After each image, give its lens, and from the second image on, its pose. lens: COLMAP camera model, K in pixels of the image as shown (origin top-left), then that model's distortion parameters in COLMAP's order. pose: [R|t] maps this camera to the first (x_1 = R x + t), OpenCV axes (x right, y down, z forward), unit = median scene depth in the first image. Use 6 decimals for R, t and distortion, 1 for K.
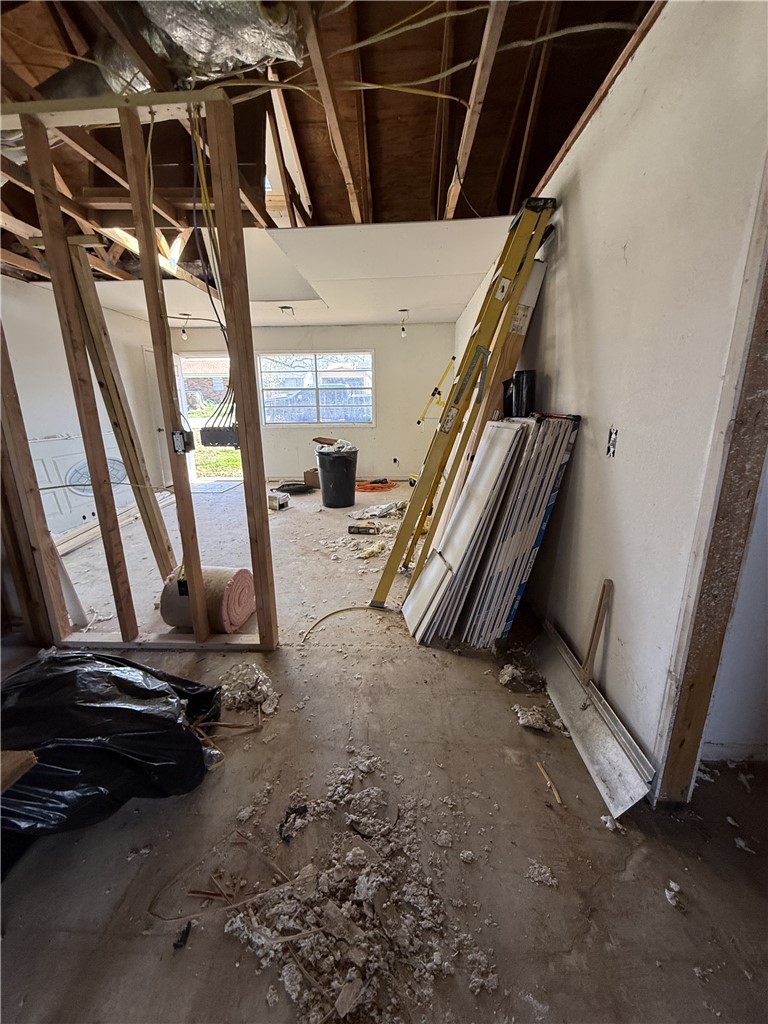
lens RADIAL K [[410.1, 0, 384.0], [0, 410.1, 512.0], [0, 0, 1]] dist [0.000141, 0.000005]
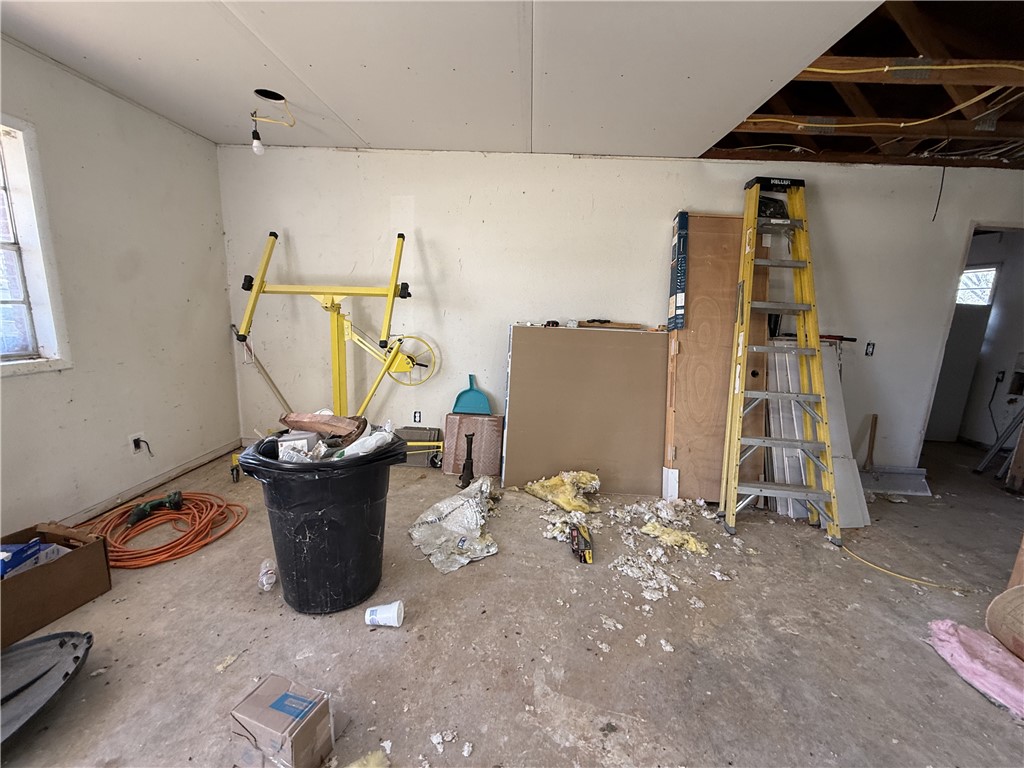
lens RADIAL K [[410.1, 0, 512.0], [0, 410.1, 384.0], [0, 0, 1]] dist [0.000141, 0.000005]
pose [[-0.004099, -0.175873, 0.984404, -0.497097], [0.212496, 0.961777, 0.172716, -0.247930], [-0.977153, 0.209890, 0.033430, 0.912800]]
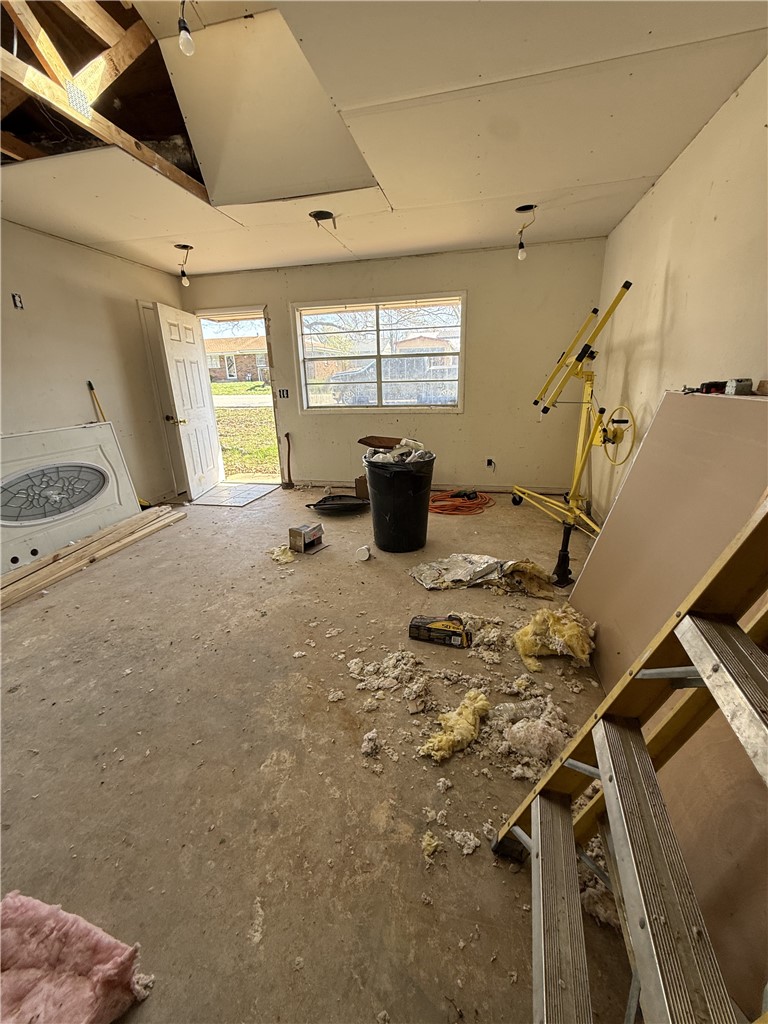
lens RADIAL K [[410.1, 0, 384.0], [0, 410.1, 512.0], [0, 0, 1]] dist [0.000141, 0.000005]
pose [[0.983186, 0.041575, -0.177810, -0.029564], [-0.030666, 0.997500, 0.063663, -0.119404], [0.180013, -0.057140, 0.982003, 0.442369]]
